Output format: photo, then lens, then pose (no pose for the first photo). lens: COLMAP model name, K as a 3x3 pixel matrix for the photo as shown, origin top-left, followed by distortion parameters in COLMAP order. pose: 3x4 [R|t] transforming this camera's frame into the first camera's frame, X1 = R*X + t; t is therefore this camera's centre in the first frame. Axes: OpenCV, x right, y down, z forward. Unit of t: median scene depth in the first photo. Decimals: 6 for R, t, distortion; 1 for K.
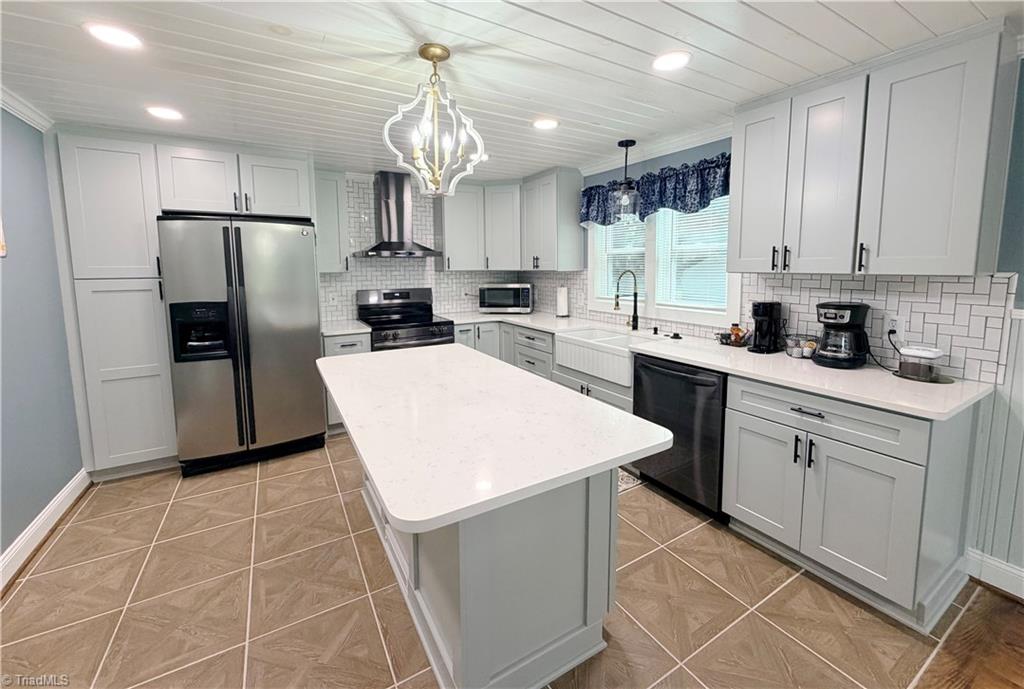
lens RADIAL K [[410.3, 0, 509.8], [0, 410.3, 306.8], [0, 0, 1]] dist [0.000872, -0.000193]
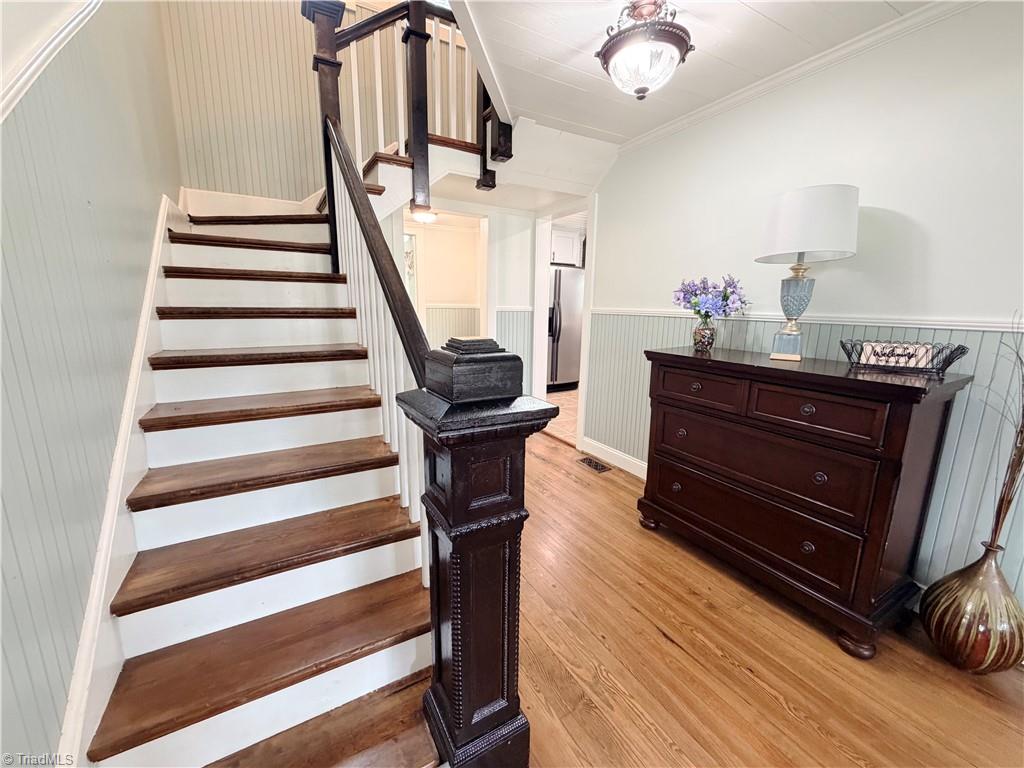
lens RADIAL K [[411.8, 0, 509.1], [0, 411.8, 385.0], [0, 0, 1]] dist [0.003513, -0.000398]
pose [[0.999539, 0.023900, -0.018724, -0.772274], [-0.022056, 0.995405, 0.093176, 0.163016], [0.020865, -0.092720, 0.995474, -0.937998]]
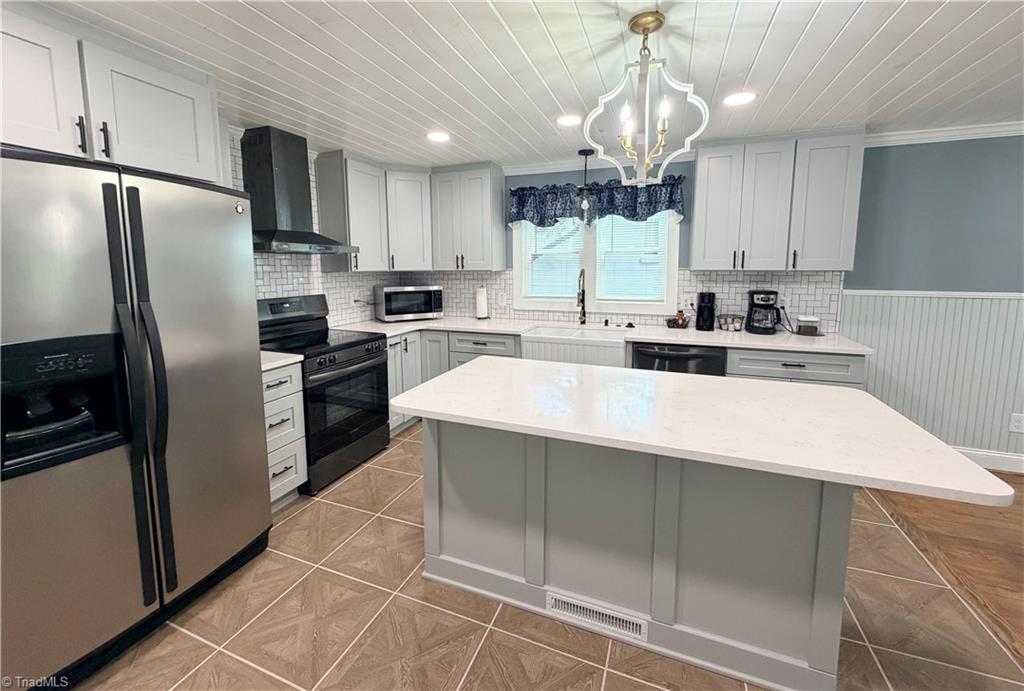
lens RADIAL K [[410.3, 0, 508.3], [0, 410.3, 309.2], [0, 0, 1]] dist [0.000872, -0.000193]
pose [[0.783488, -0.062882, 0.618217, -0.559623], [0.061558, 0.997827, 0.023479, -0.022194], [-0.618350, 0.019660, 0.785657, 0.276588]]
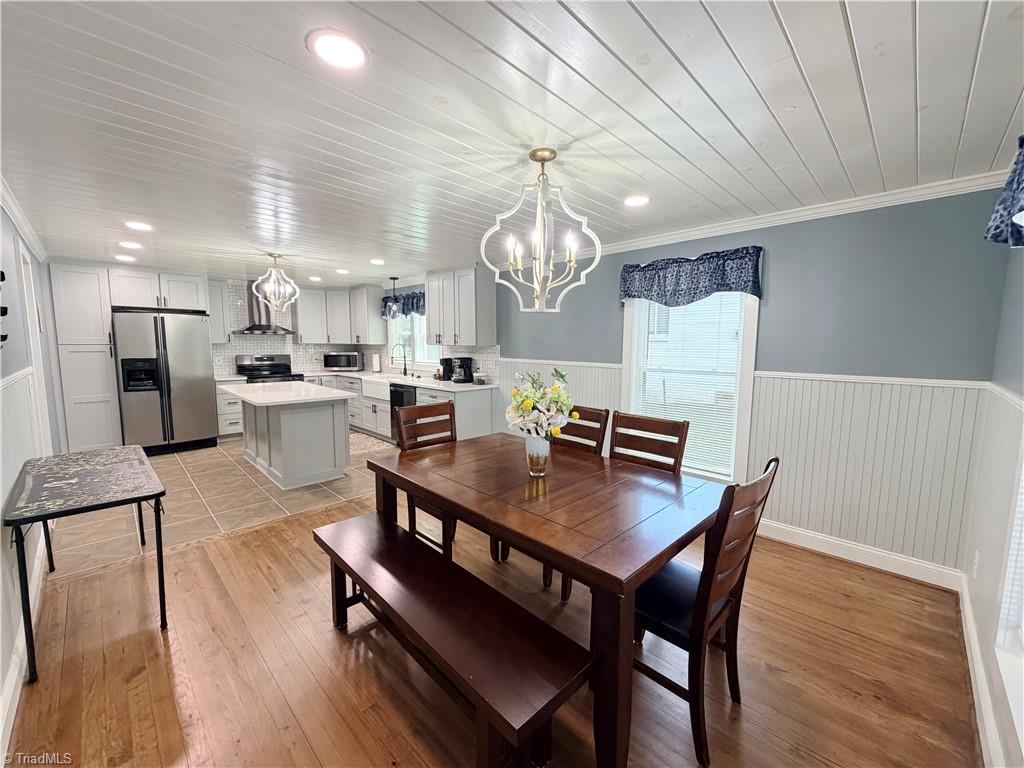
lens RADIAL K [[411.8, 0, 508.3], [0, 411.8, 385.3], [0, 0, 1]] dist [0.003513, -0.000398]
pose [[0.970208, -0.012611, 0.241946, 0.324567], [0.012096, 0.999920, 0.003613, 0.104563], [-0.241973, -0.000578, 0.970283, -1.001276]]
